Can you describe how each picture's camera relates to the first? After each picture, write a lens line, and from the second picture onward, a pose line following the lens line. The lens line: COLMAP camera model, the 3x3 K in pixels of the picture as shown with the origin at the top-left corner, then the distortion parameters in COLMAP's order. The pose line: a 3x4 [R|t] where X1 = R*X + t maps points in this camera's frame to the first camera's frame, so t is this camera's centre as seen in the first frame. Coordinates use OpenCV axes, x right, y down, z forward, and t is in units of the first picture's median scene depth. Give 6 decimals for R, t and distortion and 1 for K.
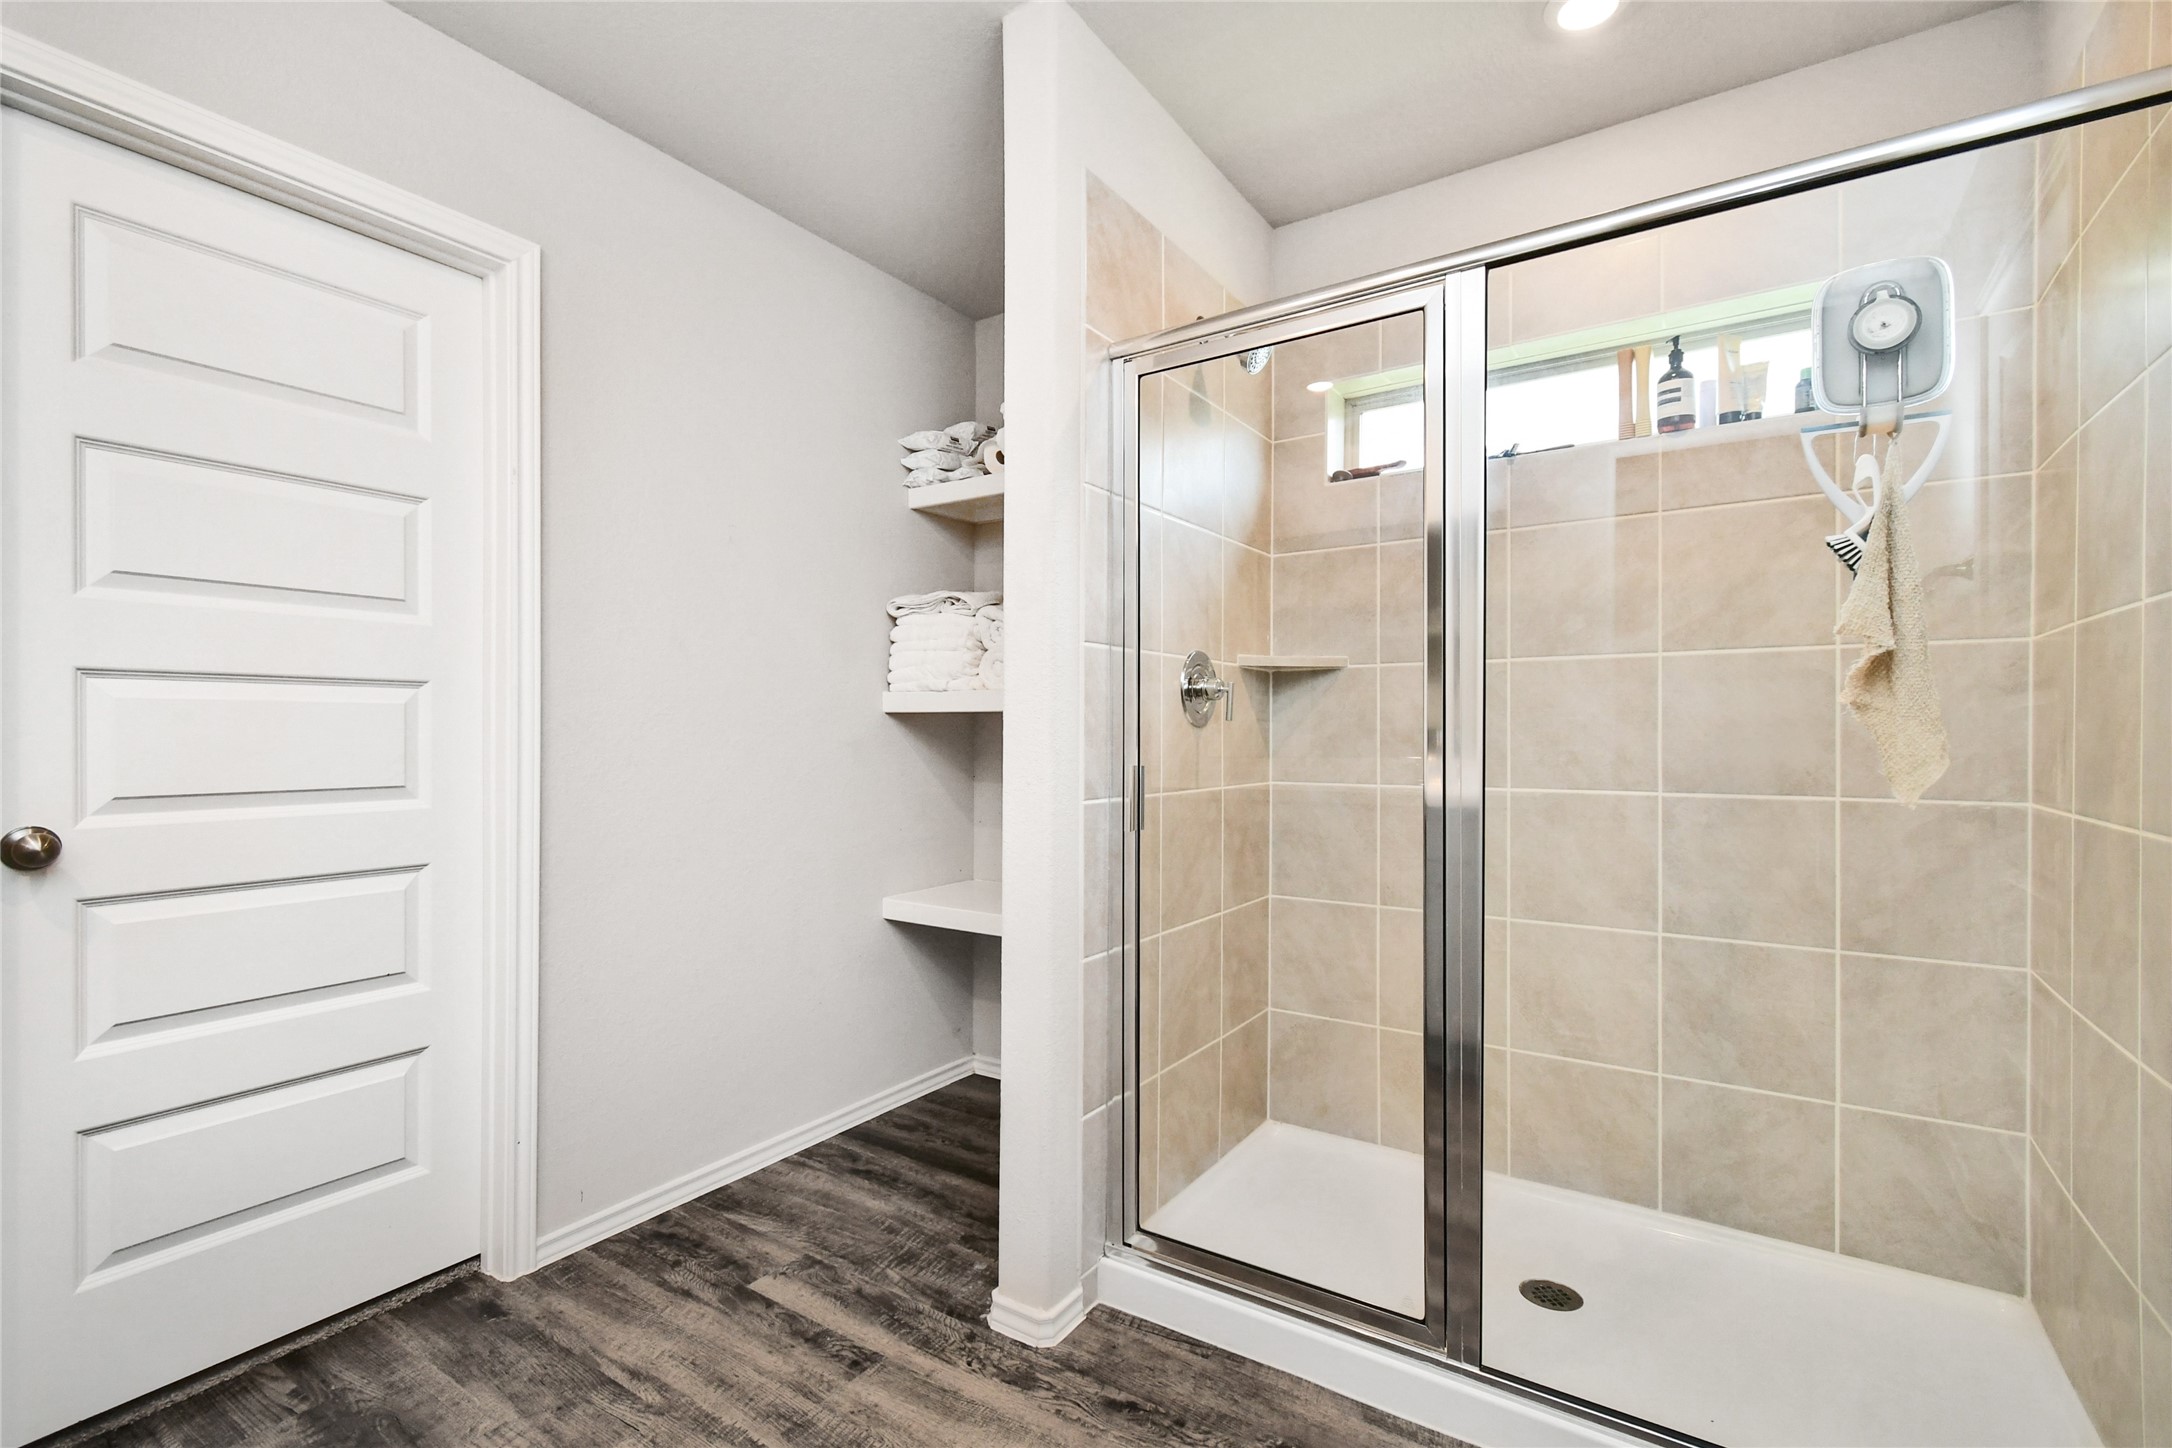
lens RADIAL K [[986.2, 0, 1086.0], [0, 986.2, 724.0], [0, 0, 1]] dist [-0.001282, -0.000319]
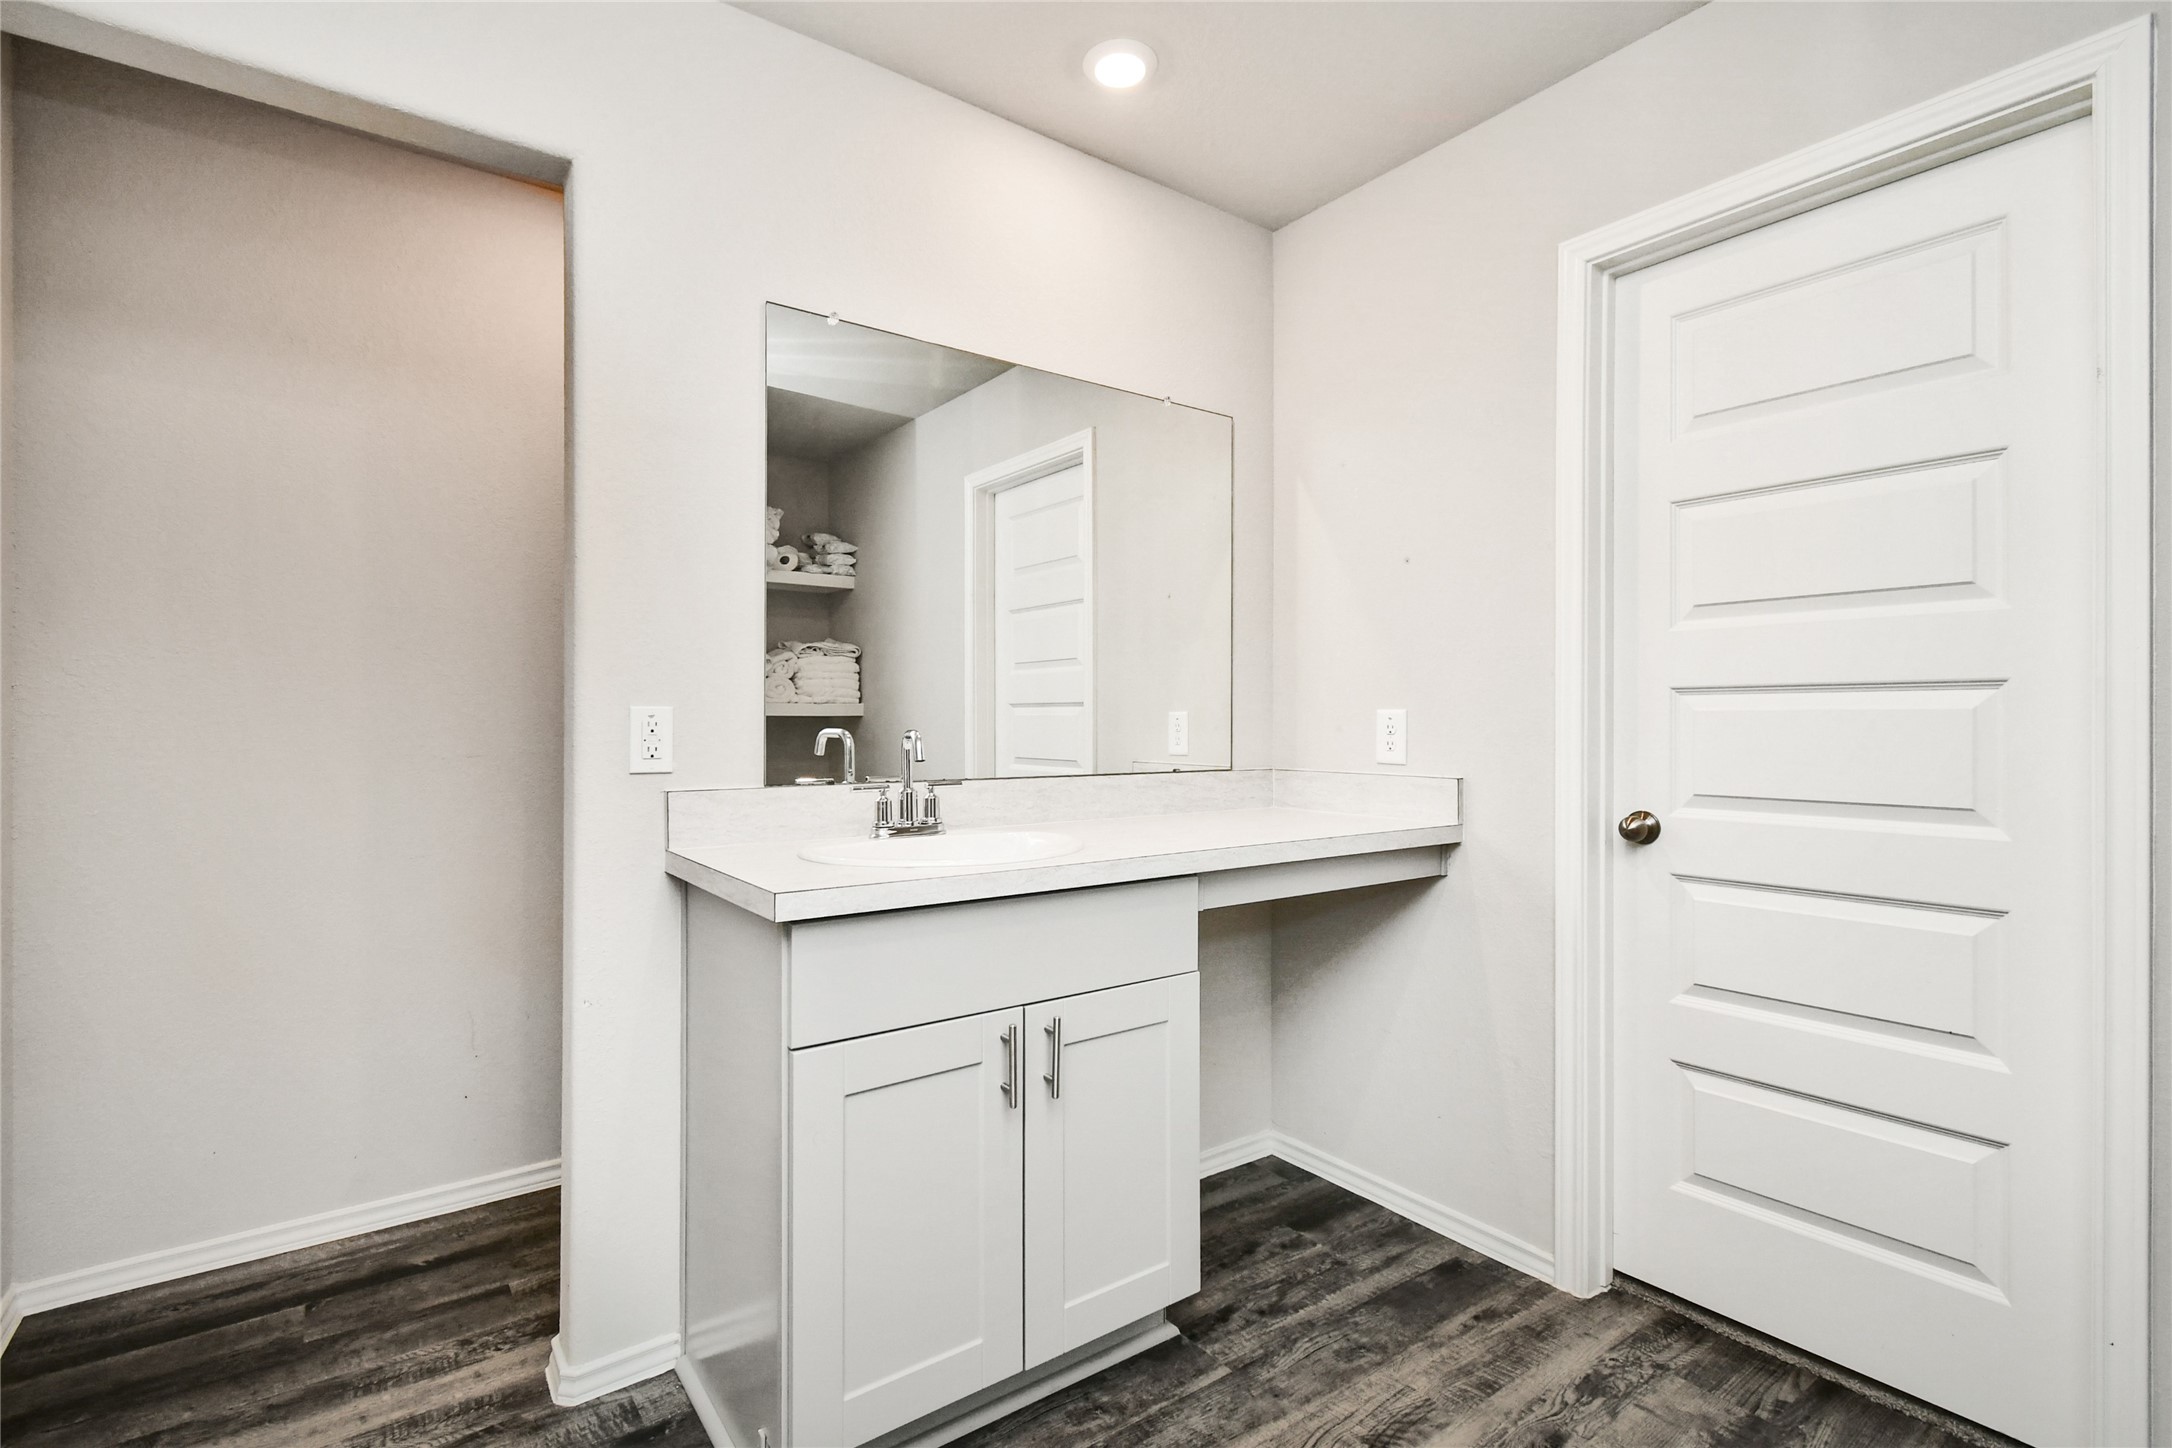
lens RADIAL K [[986.2, 0, 1086.0], [0, 986.2, 724.0], [0, 0, 1]] dist [-0.001282, -0.000319]
pose [[-0.338325, -0.006614, -0.941006, 0.367044], [0.001239, 0.999971, -0.007474, -0.002873], [0.941029, -0.003695, -0.338307, 0.655719]]
